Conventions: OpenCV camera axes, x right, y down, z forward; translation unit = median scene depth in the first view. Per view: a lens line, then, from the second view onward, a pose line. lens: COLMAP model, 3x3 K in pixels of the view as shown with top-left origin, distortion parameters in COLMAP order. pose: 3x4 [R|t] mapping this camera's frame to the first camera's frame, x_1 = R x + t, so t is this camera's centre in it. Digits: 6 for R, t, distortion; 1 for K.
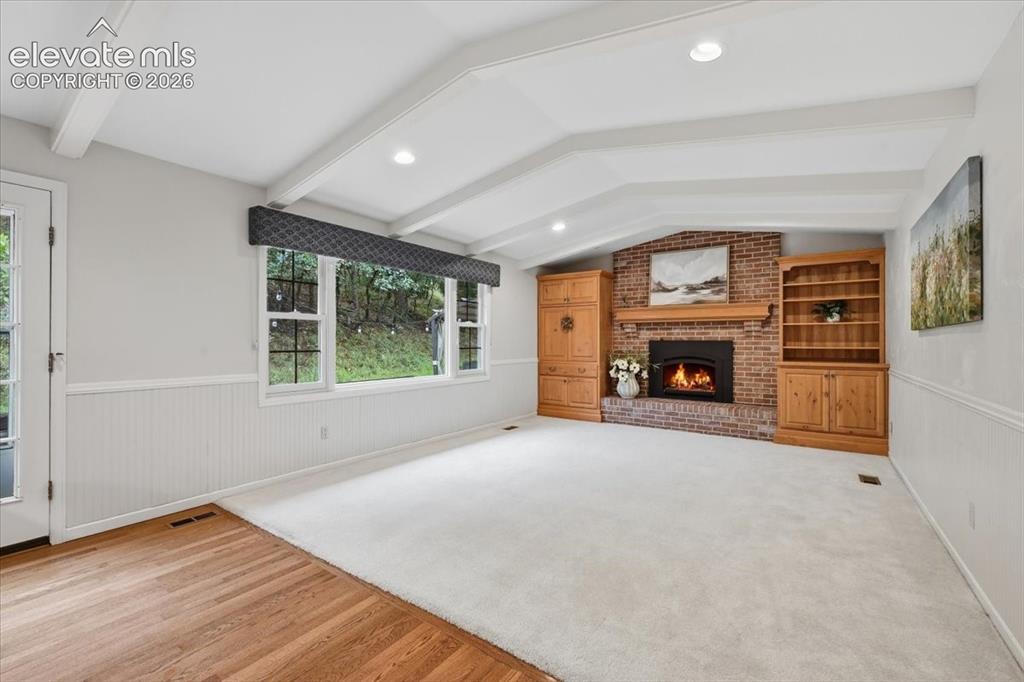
lens RADIAL K [[433.3, 0, 515.8], [0, 433.3, 338.2], [0, 0, 1]] dist [0.001136, 0.000110]
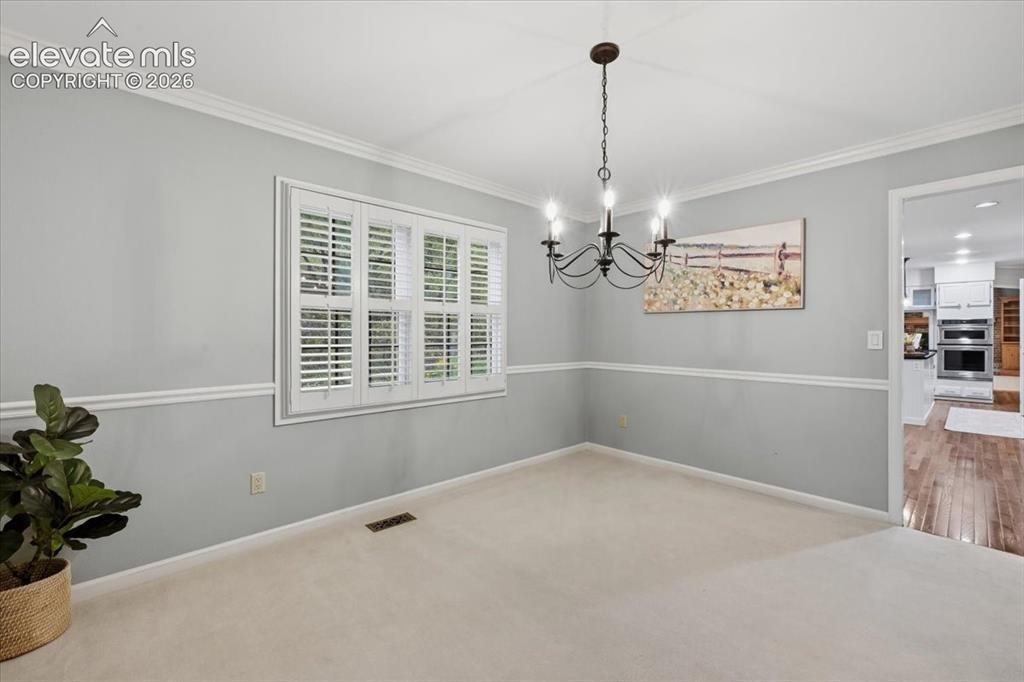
lens RADIAL K [[424.7, 0, 517.3], [0, 424.7, 335.9], [0, 0, 1]] dist [-0.000024, -0.000023]
pose [[0.978798, 0.000873, -0.204826, -1.468670], [0.000910, 0.999962, 0.008613, -0.000274], [0.204826, -0.008617, 0.978760, -1.761397]]
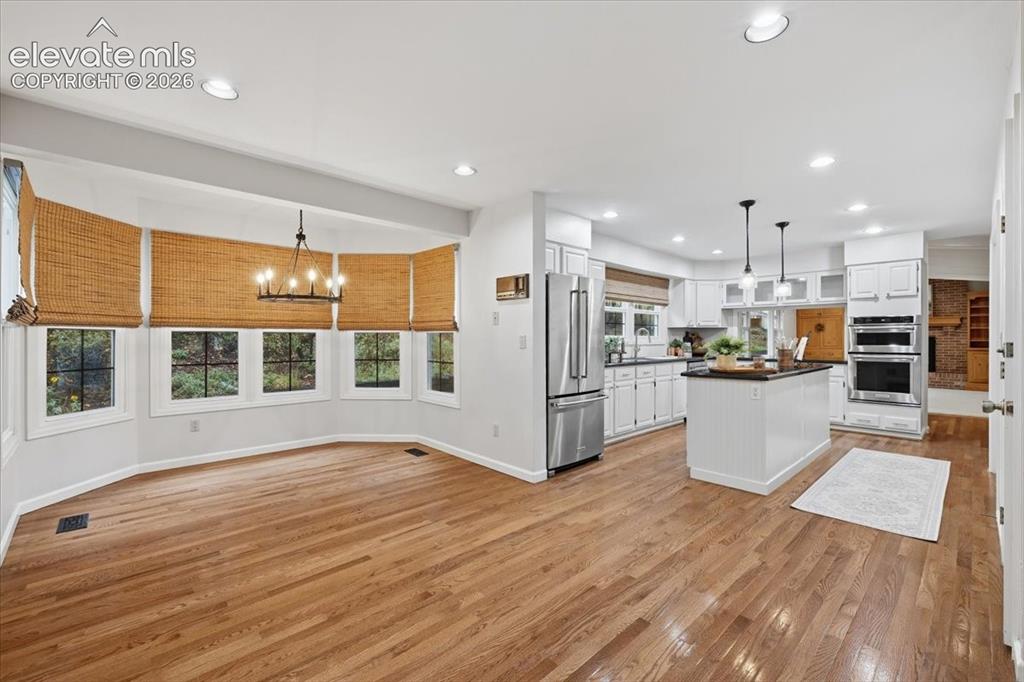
lens RADIAL K [[433.3, 0, 515.8], [0, 433.3, 338.2], [0, 0, 1]] dist [0.001136, 0.000110]
pose [[0.980508, -0.001026, -0.196474, -0.931886], [0.001421, 0.999997, 0.001870, 0.004962], [0.196472, -0.002113, 0.980507, -1.213460]]
